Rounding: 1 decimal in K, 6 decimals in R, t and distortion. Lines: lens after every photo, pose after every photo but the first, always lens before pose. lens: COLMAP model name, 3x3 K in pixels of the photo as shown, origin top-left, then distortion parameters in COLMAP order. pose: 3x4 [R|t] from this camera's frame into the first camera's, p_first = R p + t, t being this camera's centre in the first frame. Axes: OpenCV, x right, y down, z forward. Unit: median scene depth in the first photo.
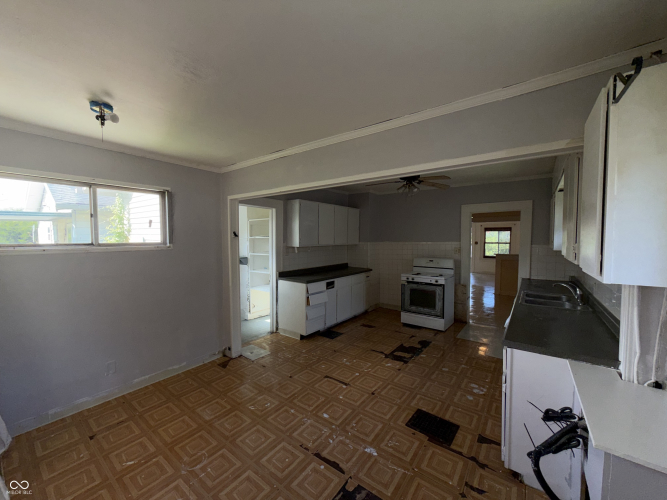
lens RADIAL K [[266.6, 0, 335.9], [0, 266.6, 249.5], [0, 0, 1]] dist [-0.000817, -0.000601]
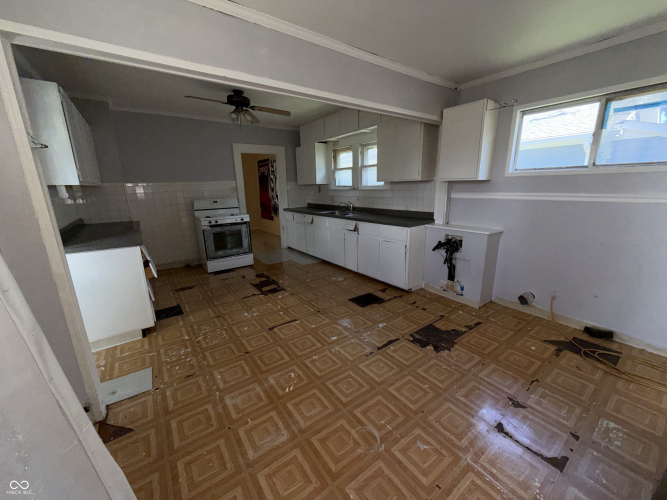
lens RADIAL K [[266.6, 0, 333.8], [0, 266.6, 249.4], [0, 0, 1]] dist [-0.000817, -0.000601]
pose [[0.298426, -0.230631, 0.926148, -0.624518], [0.062420, 0.973004, 0.222186, 0.034159], [-0.952389, -0.008496, 0.304766, 0.459657]]
